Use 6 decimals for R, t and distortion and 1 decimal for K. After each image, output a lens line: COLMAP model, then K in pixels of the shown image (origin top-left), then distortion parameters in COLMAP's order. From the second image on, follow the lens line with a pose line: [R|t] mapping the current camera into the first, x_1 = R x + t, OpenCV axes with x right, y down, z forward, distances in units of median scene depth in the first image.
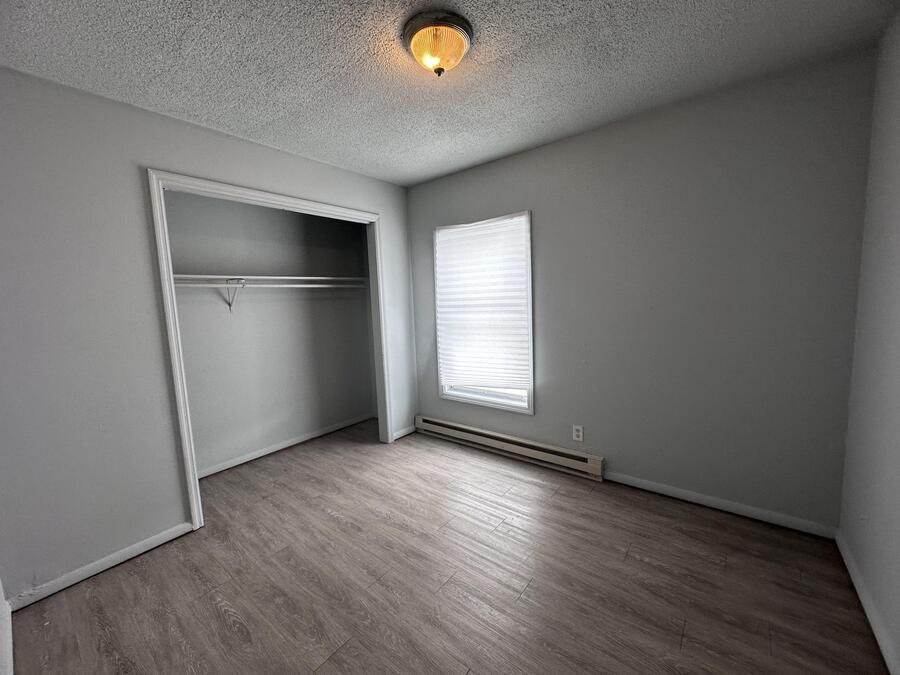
lens RADIAL K [[358.3, 0, 450.0], [0, 358.3, 337.5], [0, 0, 1]] dist [-0.001889, -0.000193]
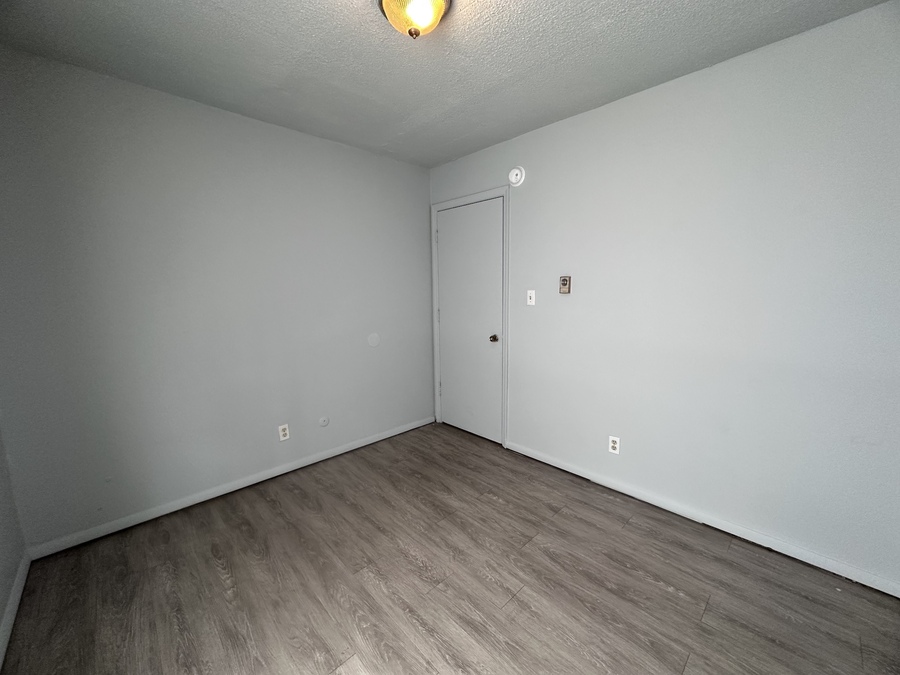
lens RADIAL K [[358.3, 0, 450.0], [0, 358.3, 337.5], [0, 0, 1]] dist [-0.001889, -0.000193]
pose [[-0.989650, 0.032890, 0.139680, -0.196271], [0.065563, 0.969480, 0.236241, -0.180891], [-0.127647, 0.242954, -0.961603, 1.801155]]
